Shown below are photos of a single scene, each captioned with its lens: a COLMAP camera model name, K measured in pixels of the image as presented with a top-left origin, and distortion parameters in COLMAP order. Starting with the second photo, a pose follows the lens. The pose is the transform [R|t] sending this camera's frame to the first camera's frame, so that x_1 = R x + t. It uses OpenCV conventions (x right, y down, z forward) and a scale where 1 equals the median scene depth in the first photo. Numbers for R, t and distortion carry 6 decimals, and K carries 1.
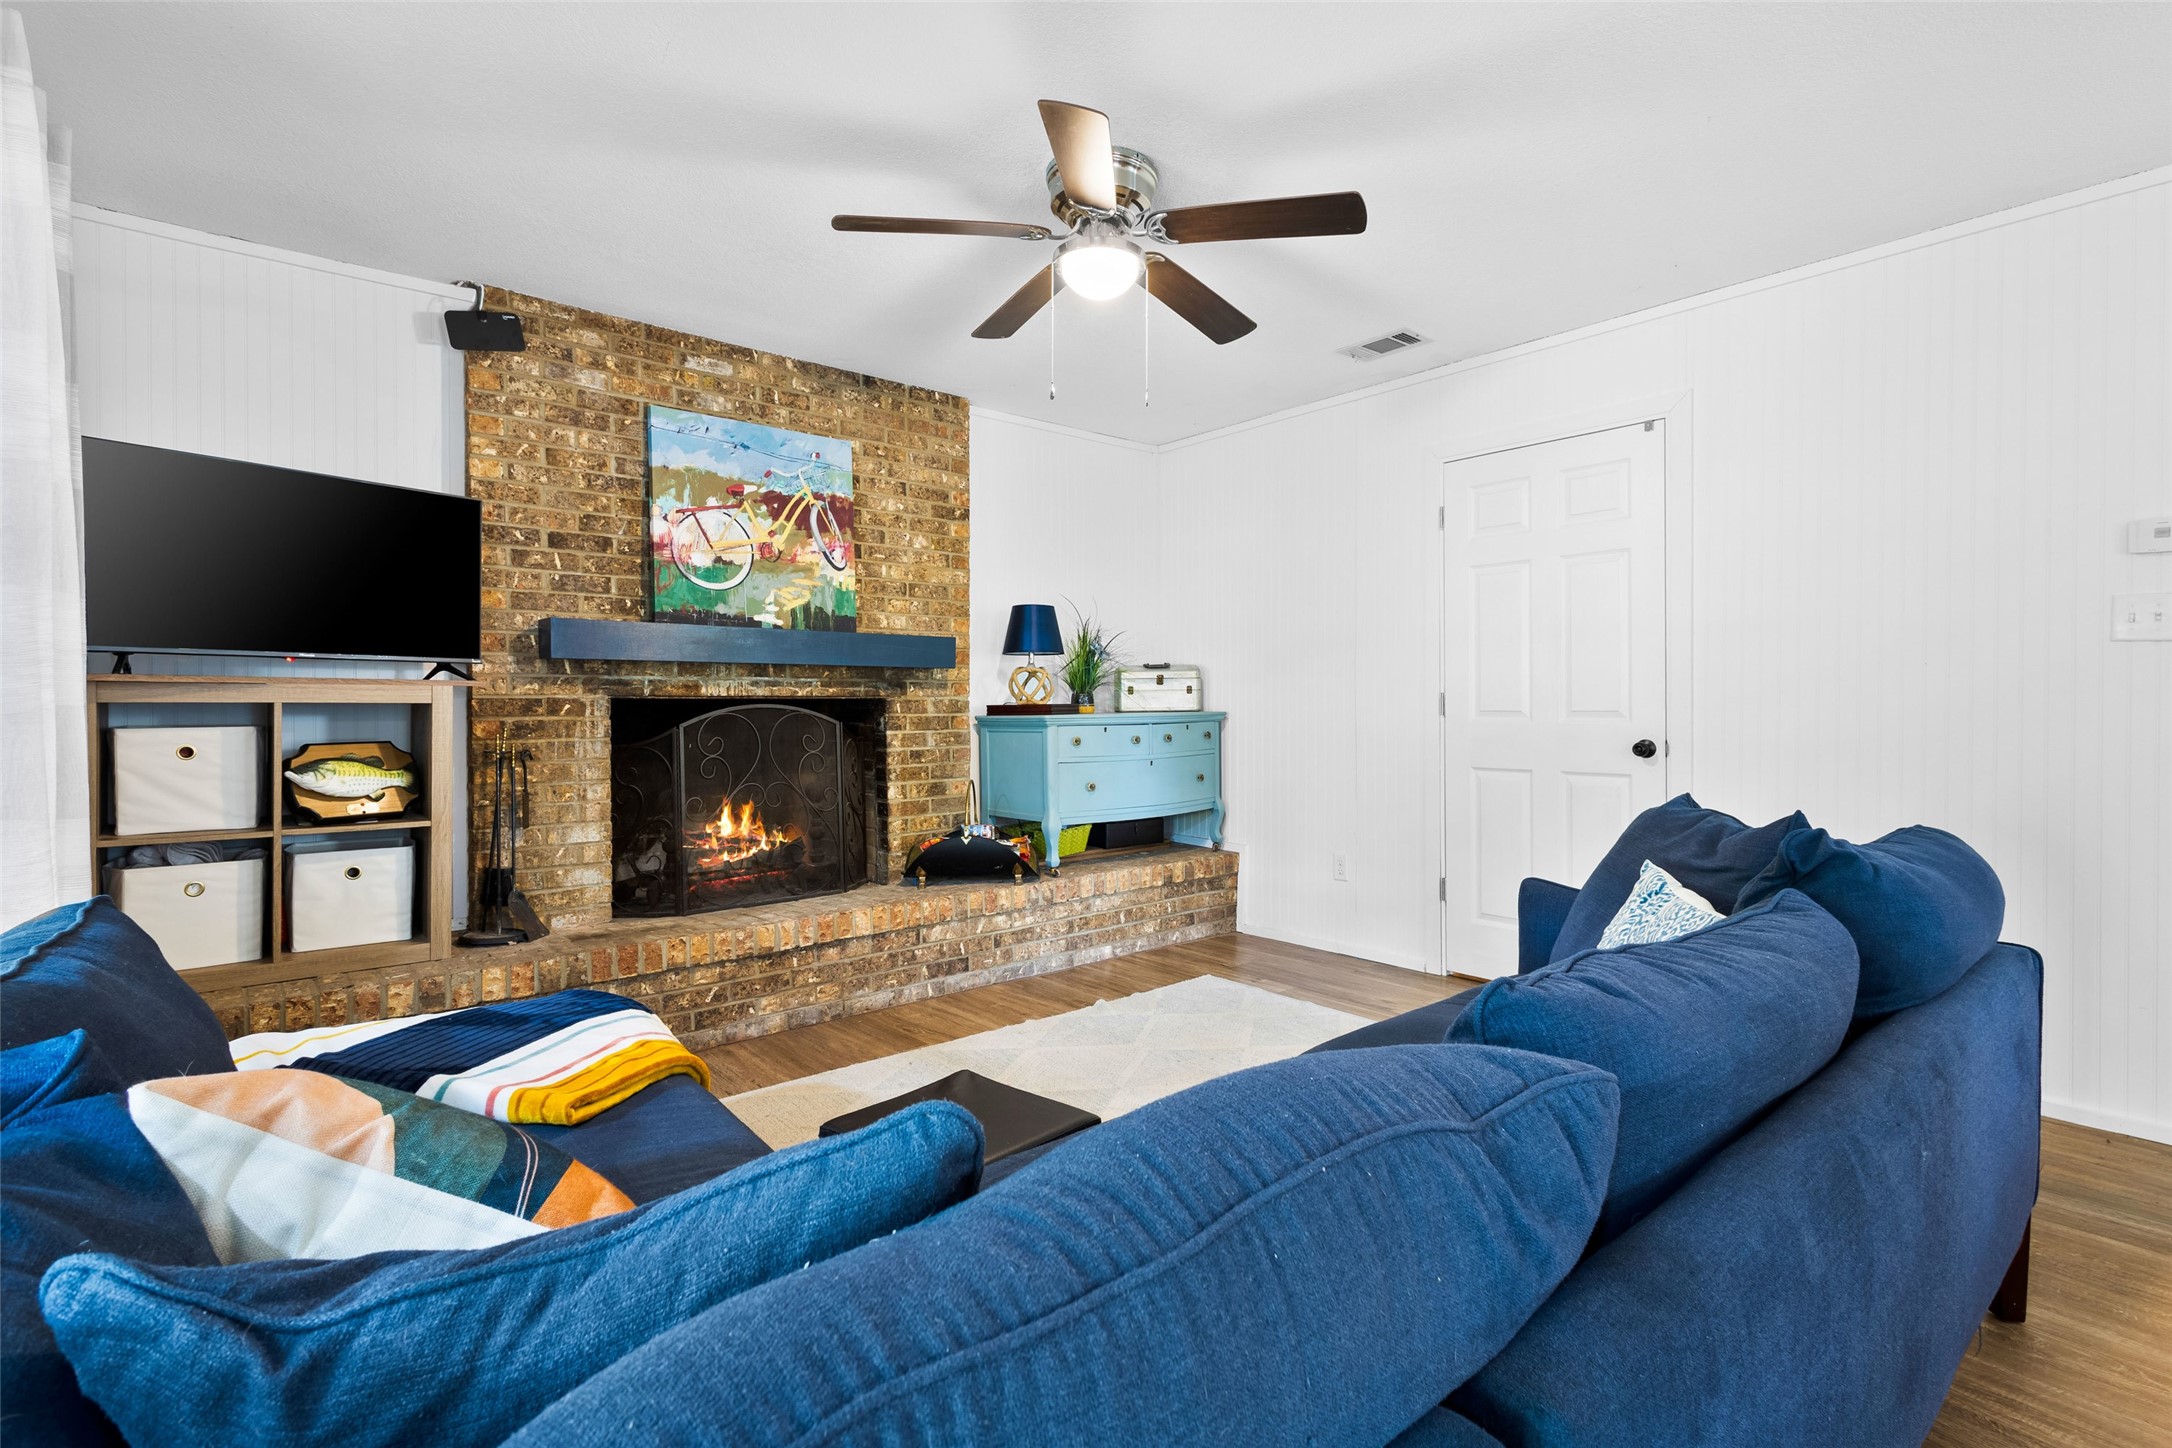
lens RADIAL K [[1003.8, 0, 1086.2], [0, 1003.8, 709.1], [0, 0, 1]] dist [0.011138, -0.000329]
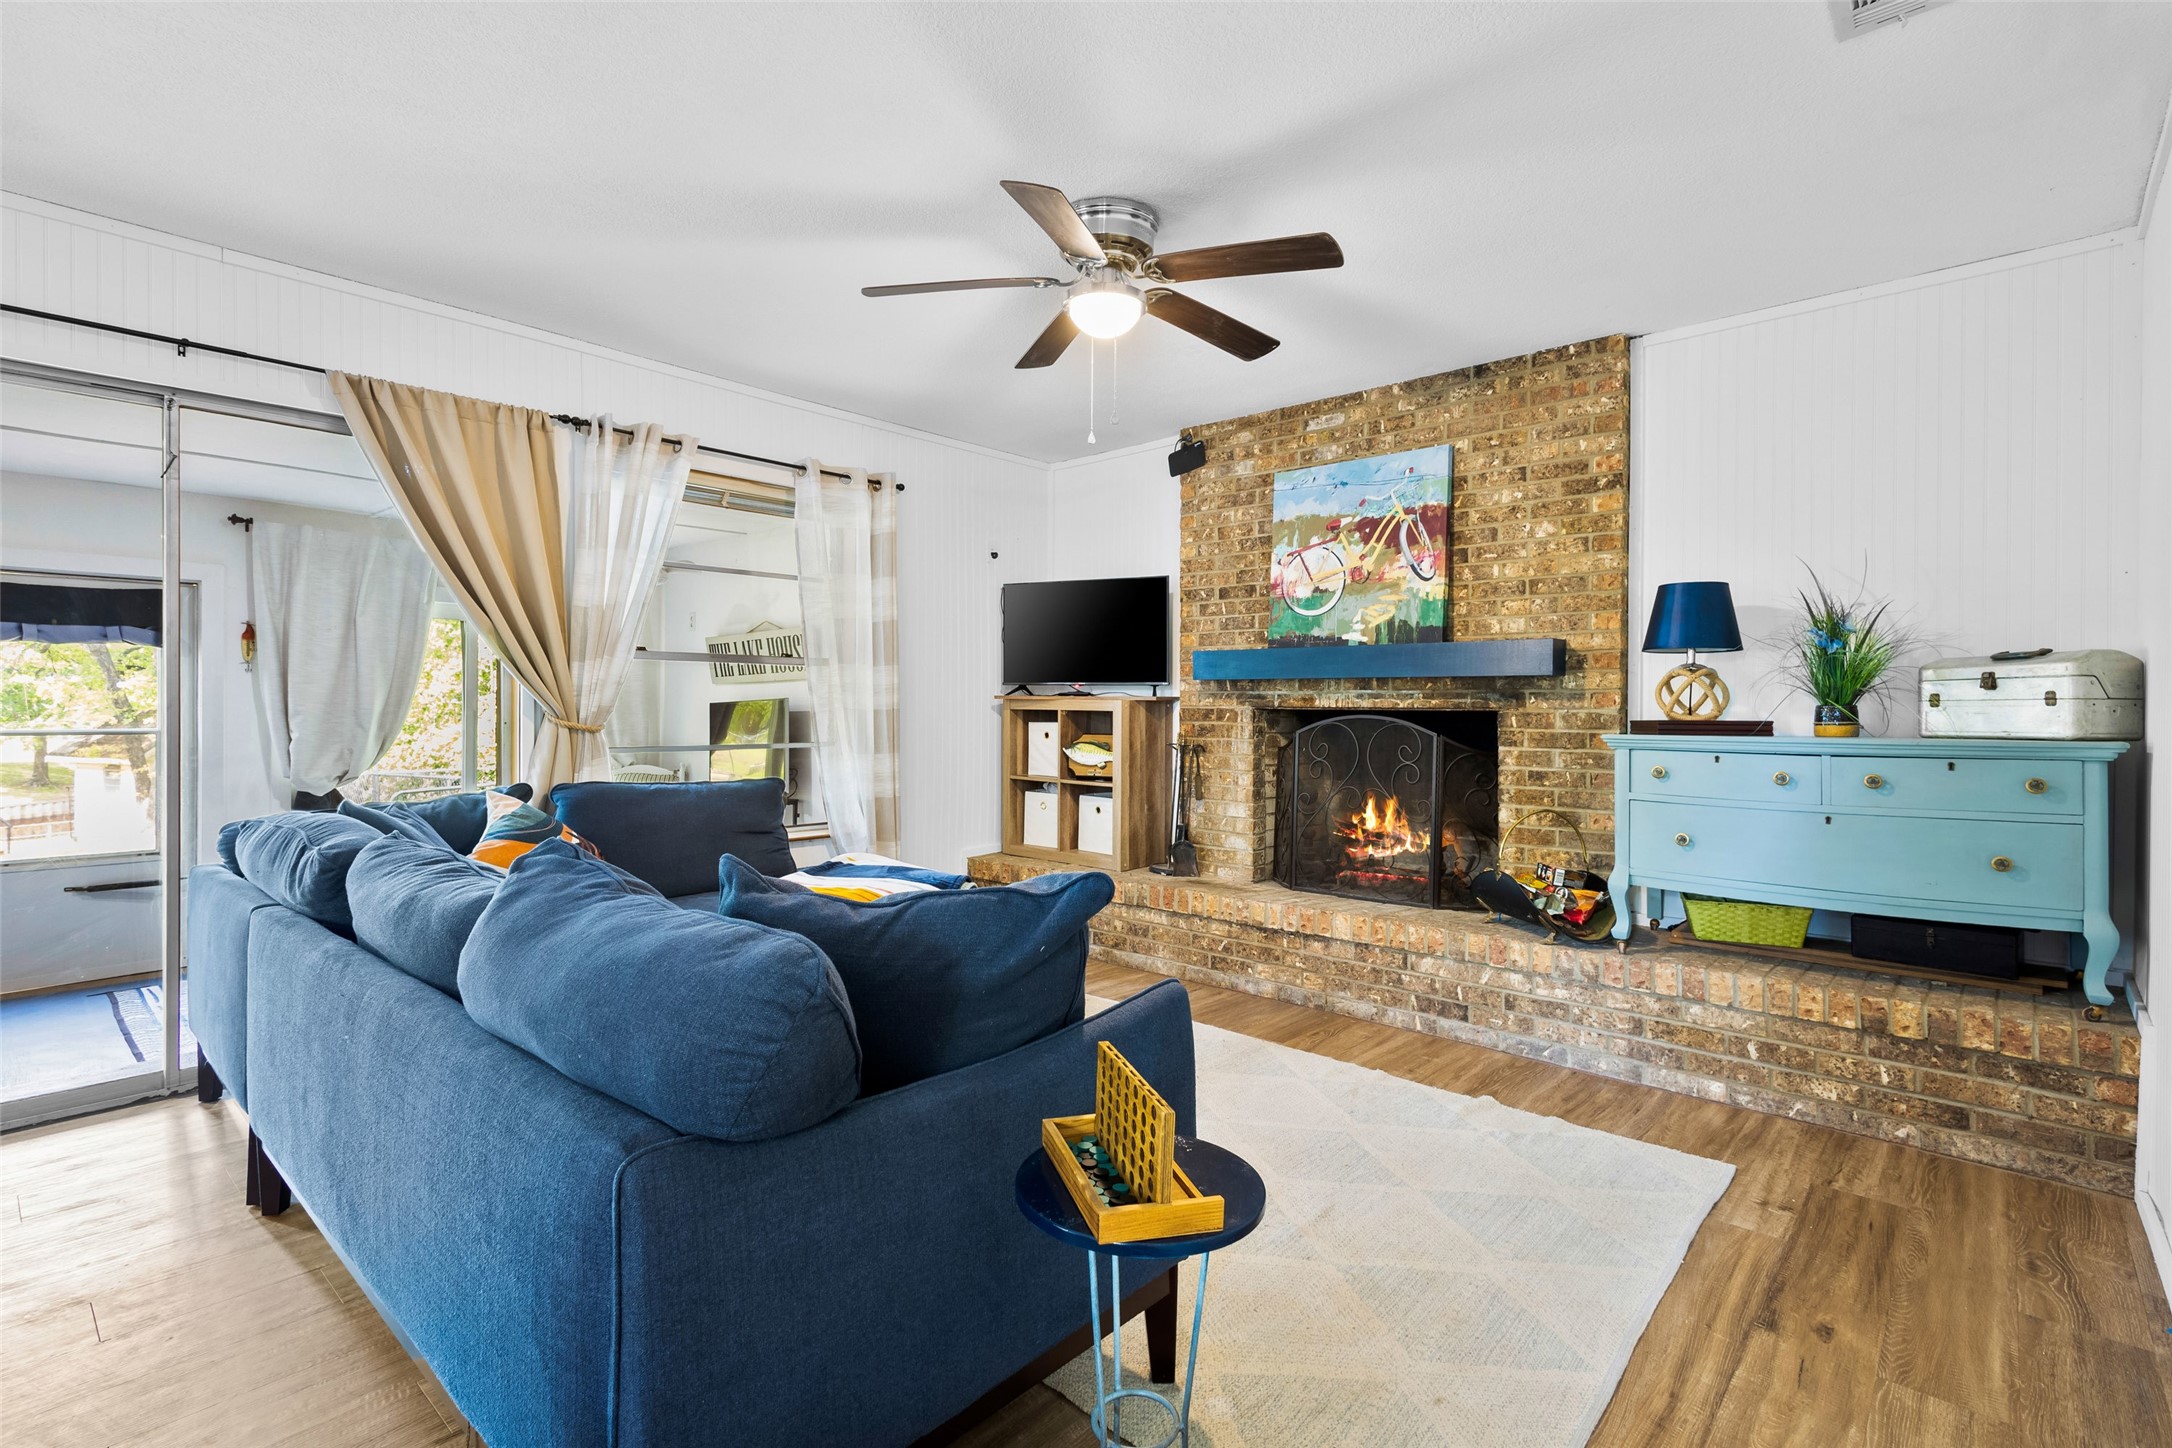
lens RADIAL K [[1003.8, 0, 1083.4], [0, 1003.8, 715.9], [0, 0, 1]] dist [0.011138, -0.000329]
pose [[0.145307, 0.011069, -0.989325, 0.705362], [-0.016086, 0.999832, 0.008824, -0.008668], [0.989256, 0.014632, 0.145460, 0.541300]]
